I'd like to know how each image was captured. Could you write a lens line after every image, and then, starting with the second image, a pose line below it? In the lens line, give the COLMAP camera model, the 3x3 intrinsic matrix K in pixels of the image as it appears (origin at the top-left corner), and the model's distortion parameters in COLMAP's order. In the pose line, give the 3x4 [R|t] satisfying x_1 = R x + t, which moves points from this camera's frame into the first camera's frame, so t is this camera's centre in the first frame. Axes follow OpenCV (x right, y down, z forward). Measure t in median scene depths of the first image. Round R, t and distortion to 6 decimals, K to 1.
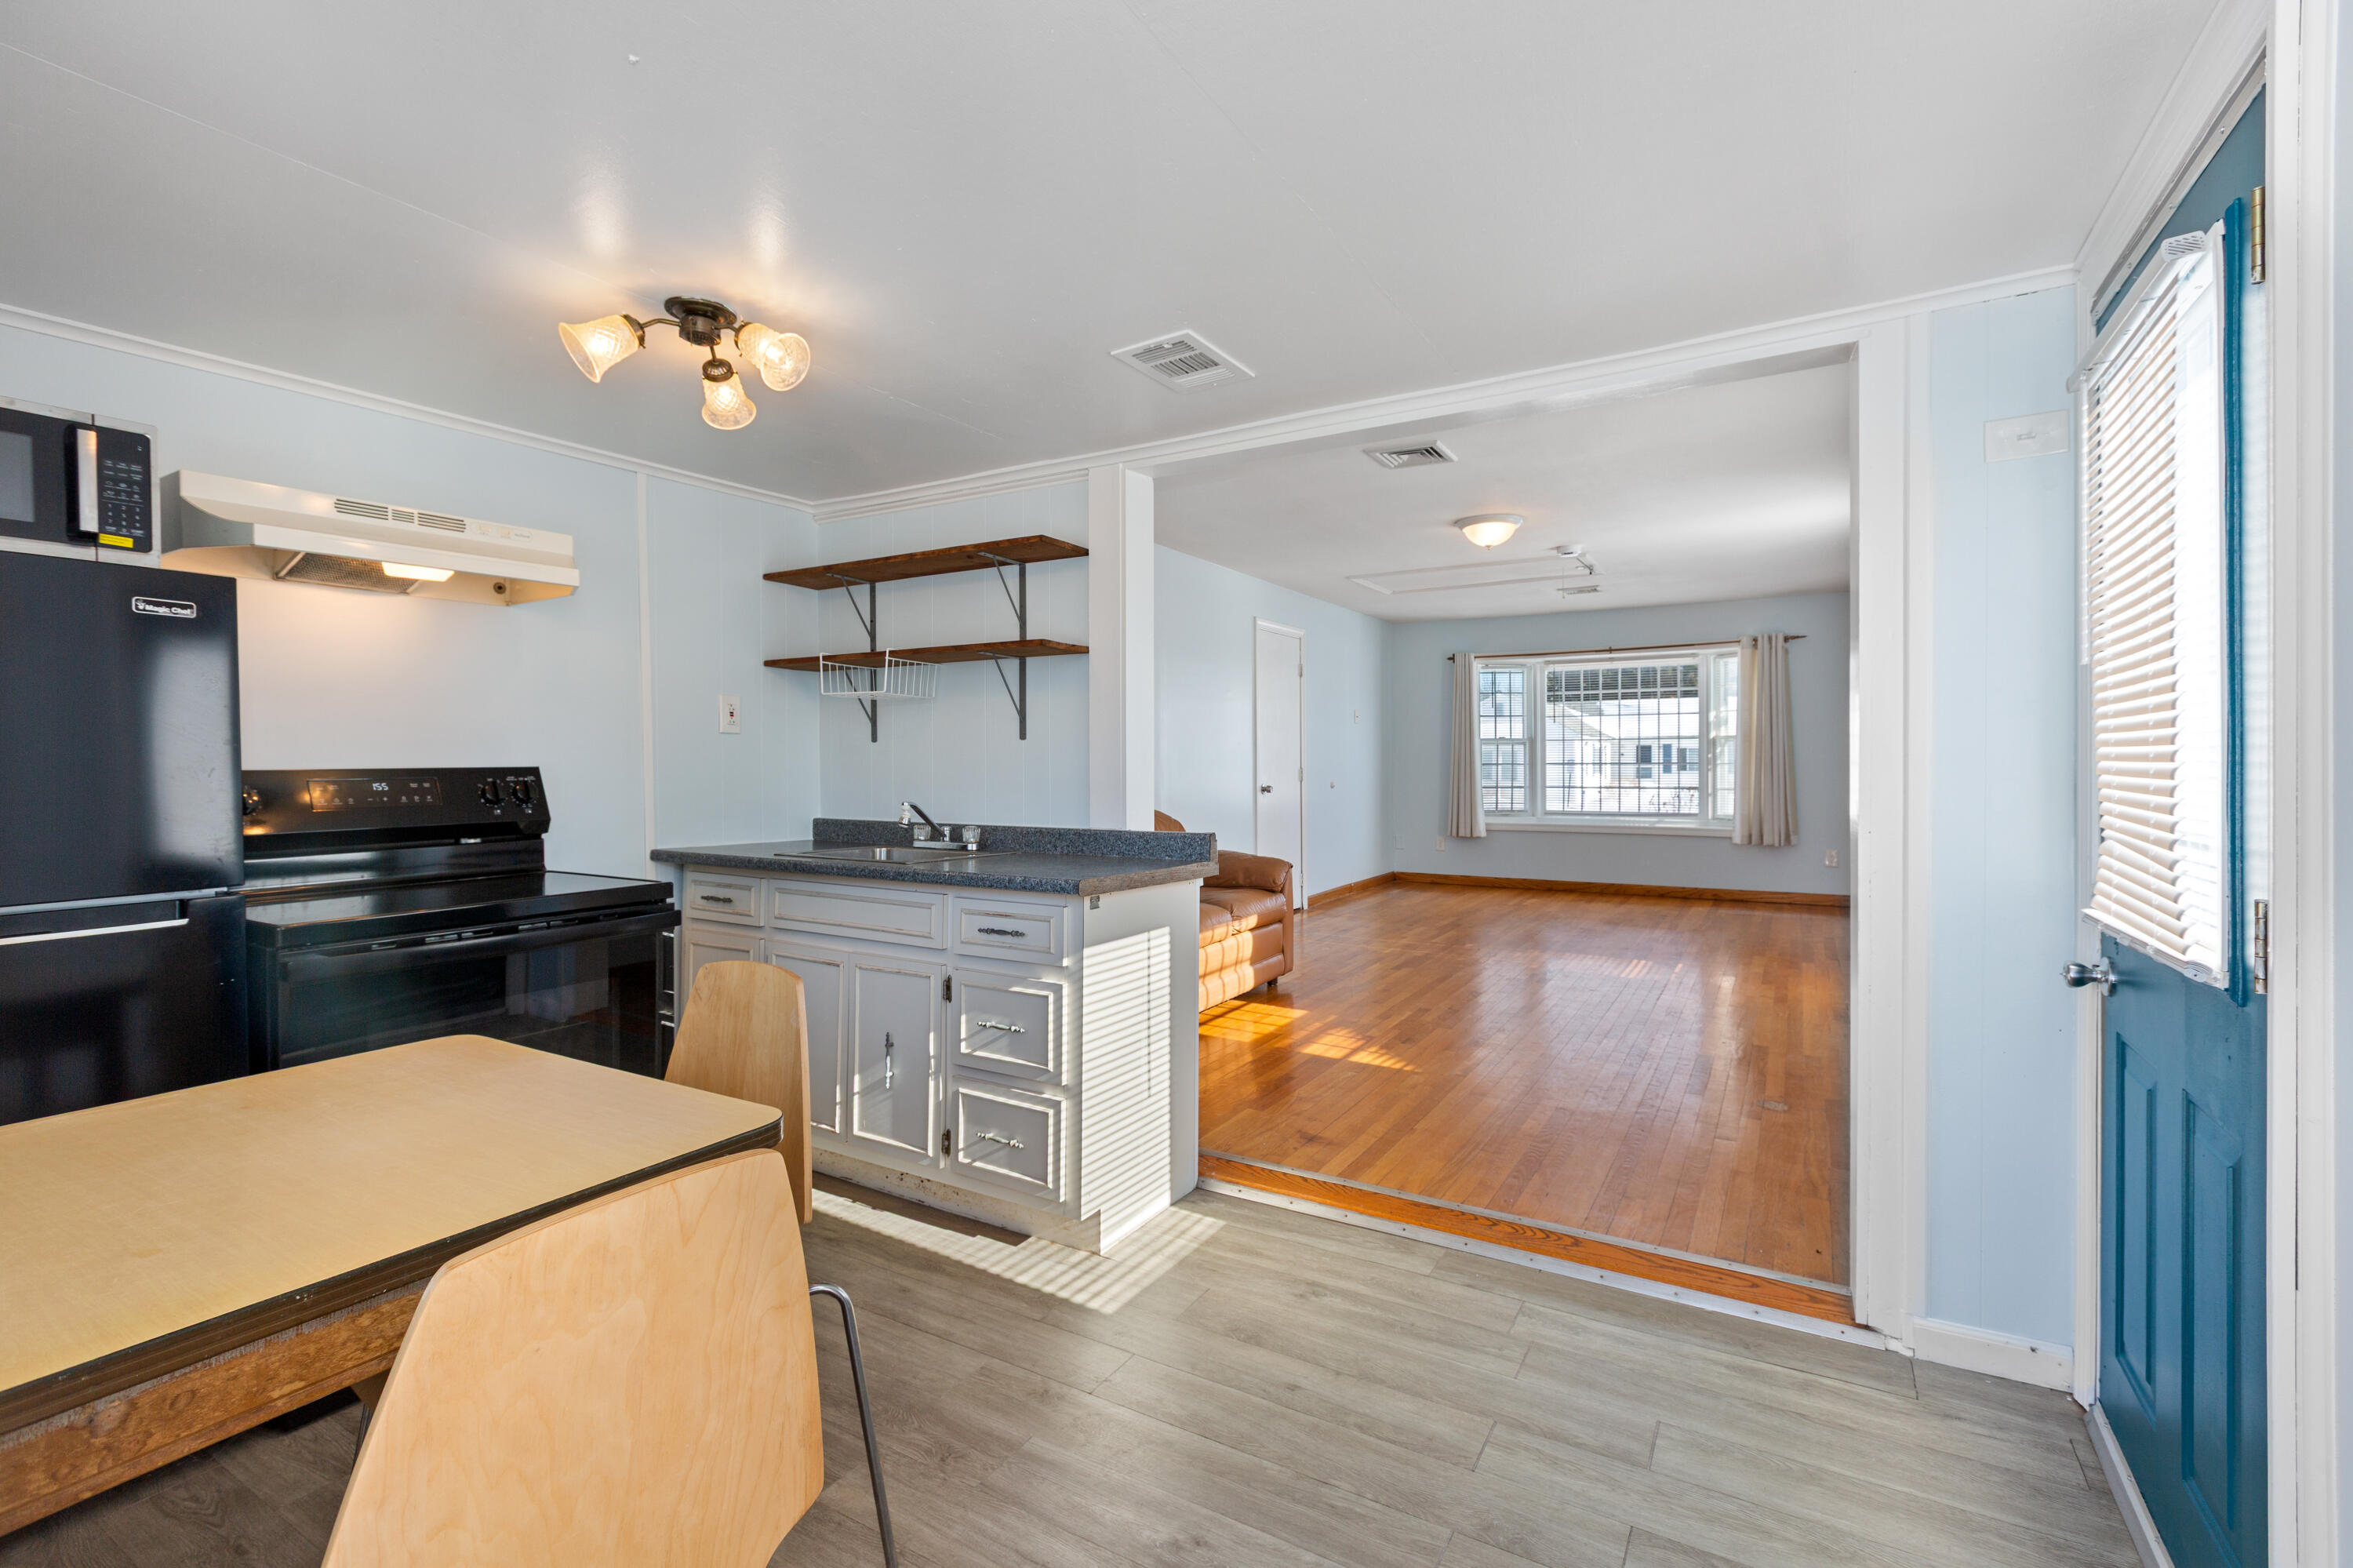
lens RADIAL K [[1068.4, 0, 1183.9], [0, 1068.4, 769.6], [0, 0, 1]] dist [-0.002504, 0.000068]
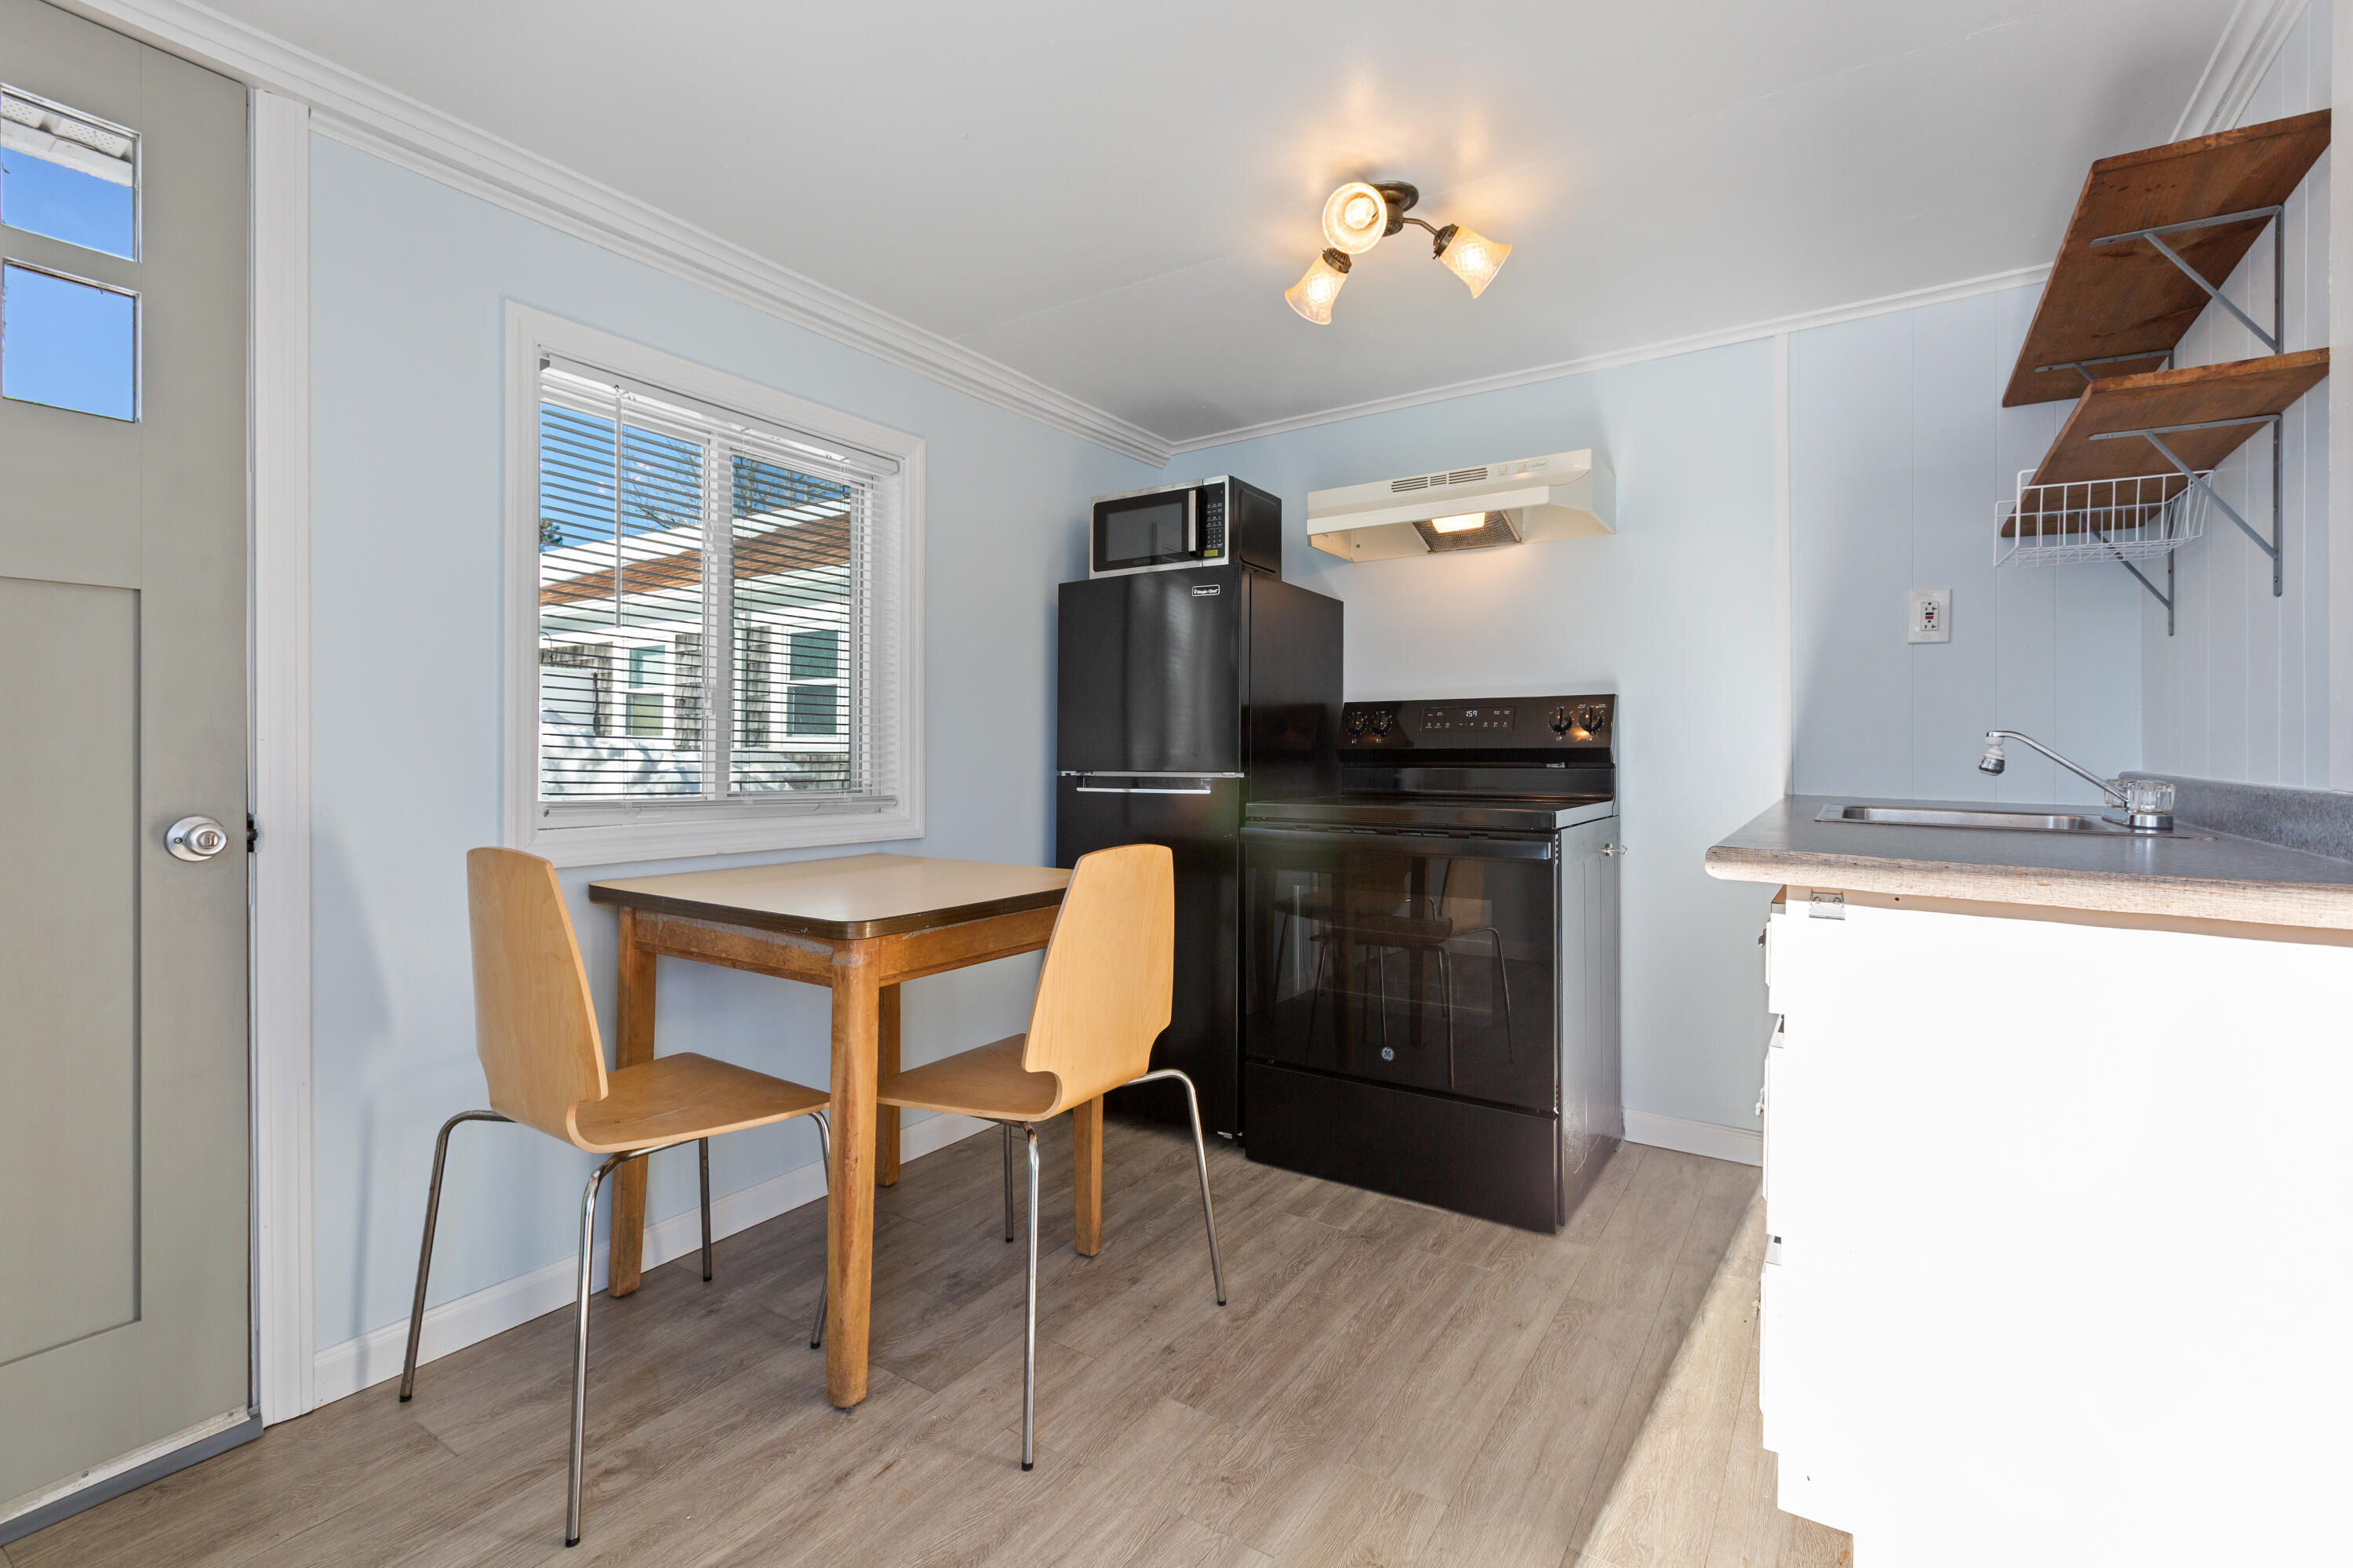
lens RADIAL K [[1068.4, 0, 1183.9], [0, 1068.4, 769.6], [0, 0, 1]] dist [-0.002504, 0.000068]
pose [[-0.051164, 0.014681, -0.998582, 0.462631], [-0.010131, 0.999833, 0.015219, 0.065905], [0.998639, 0.010896, -0.051007, 0.783124]]
